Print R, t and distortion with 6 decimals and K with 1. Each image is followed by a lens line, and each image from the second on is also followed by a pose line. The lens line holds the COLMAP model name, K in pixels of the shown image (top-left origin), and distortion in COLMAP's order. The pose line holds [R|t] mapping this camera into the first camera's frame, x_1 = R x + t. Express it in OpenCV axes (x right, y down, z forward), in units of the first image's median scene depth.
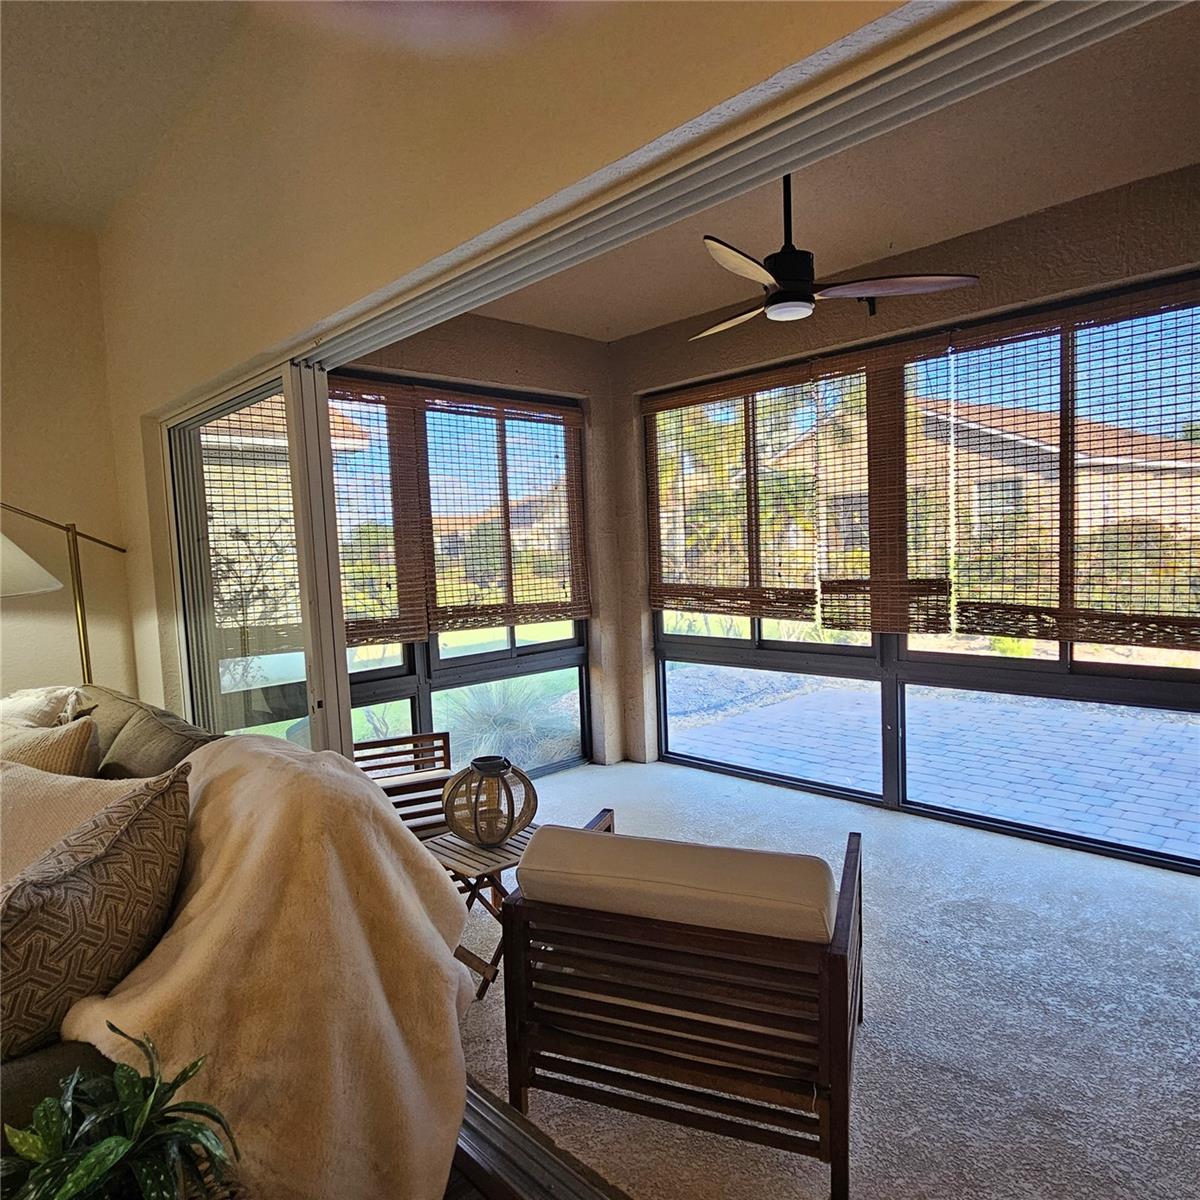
lens RADIAL K [[778.8, 0, 601.1], [0, 778.8, 607.6], [0, 0, 1]] dist [-0.003148, 0.001401]
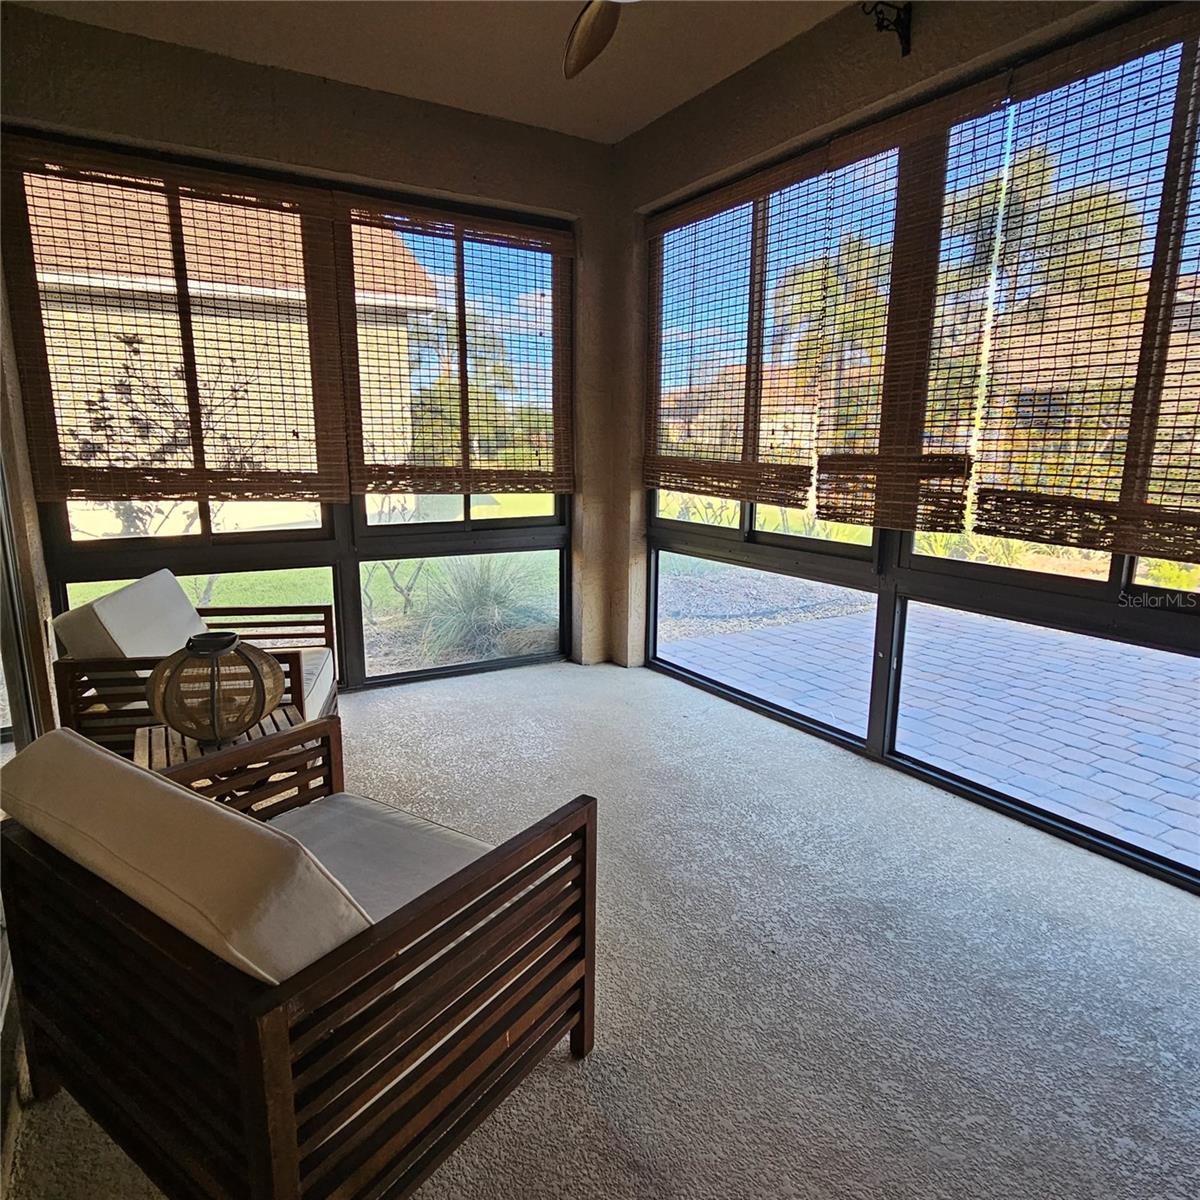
lens RADIAL K [[778.8, 0, 599.2], [0, 778.8, 604.8], [0, 0, 1]] dist [-0.003148, 0.001401]
pose [[0.973130, 0.092418, -0.210896, 0.238798], [-0.064466, 0.988640, 0.135778, 0.019403], [0.221048, -0.118534, 0.968033, 0.197697]]
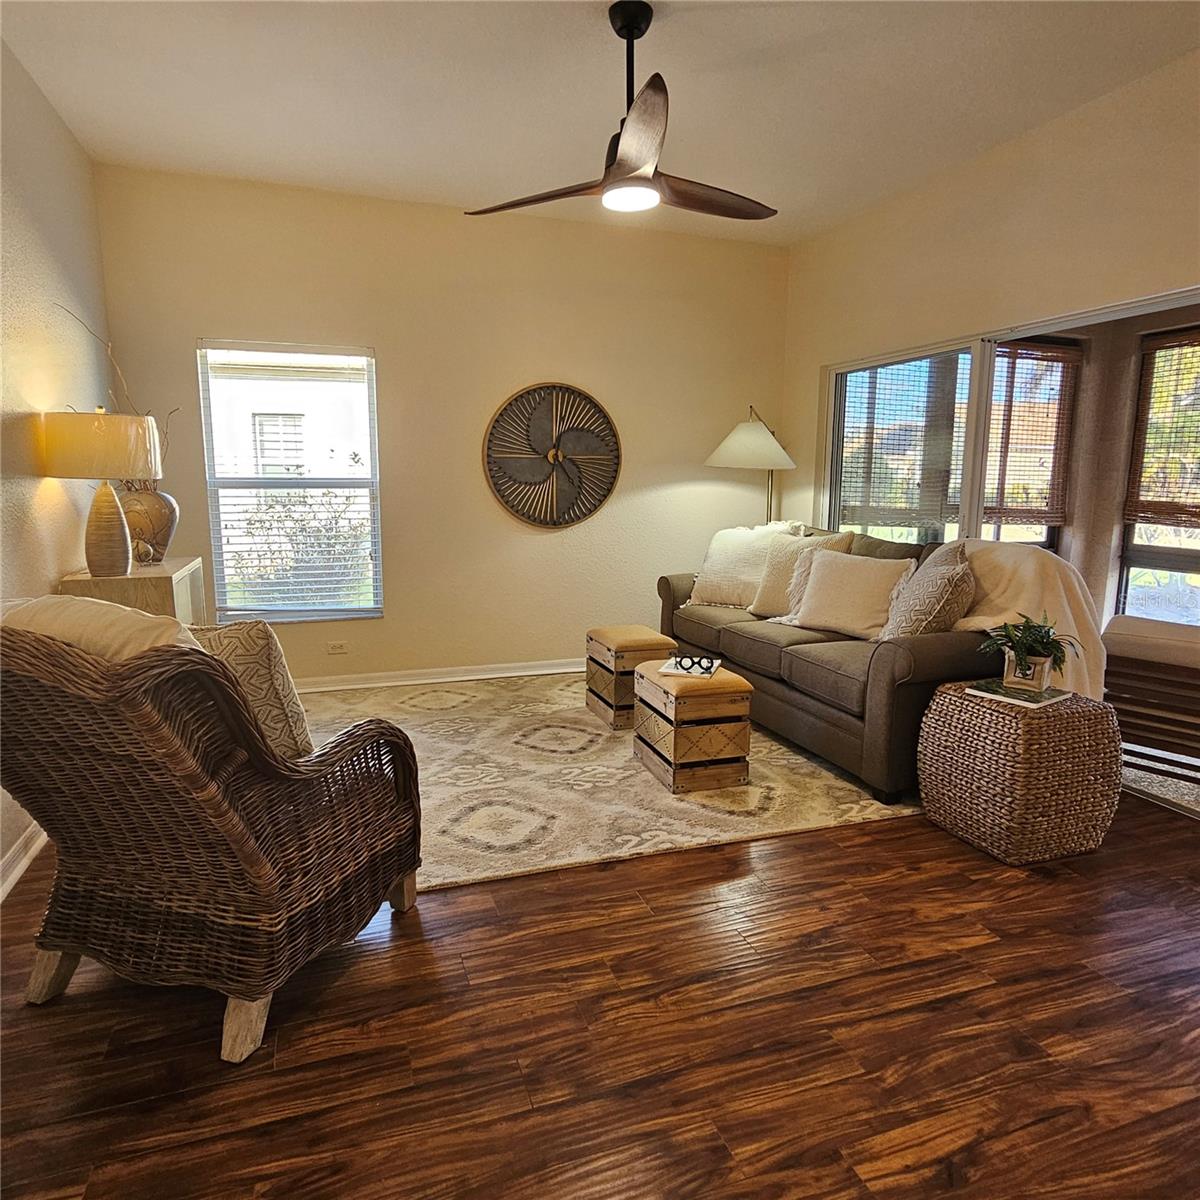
lens RADIAL K [[778.8, 0, 604.9], [0, 778.8, 604.8], [0, 0, 1]] dist [-0.003148, 0.001401]
pose [[0.907415, 0.118066, -0.403310, -0.183911], [-0.081249, 0.990904, 0.107274, 0.073864], [0.412307, -0.064573, 0.908754, -0.460800]]
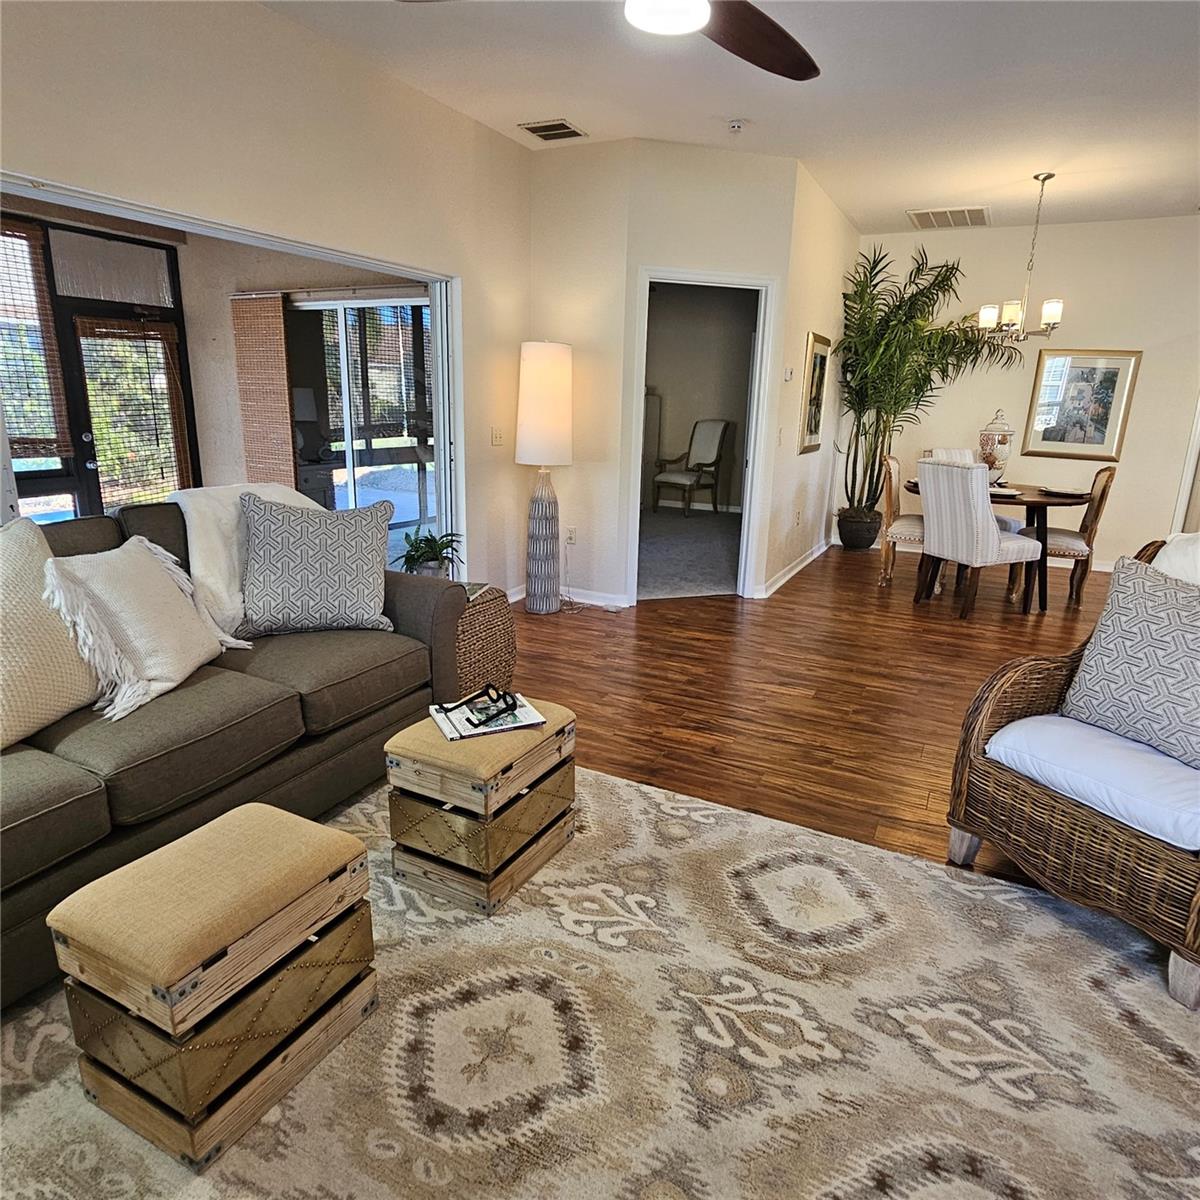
lens RADIAL K [[778.8, 0, 602.7], [0, 778.8, 601.8], [0, 0, 1]] dist [-0.003148, 0.001401]
pose [[-0.325774, -0.207104, 0.922485, -0.834444], [0.065613, 0.968408, 0.240585, 0.023273], [-0.943168, 0.138904, -0.301893, 0.272979]]
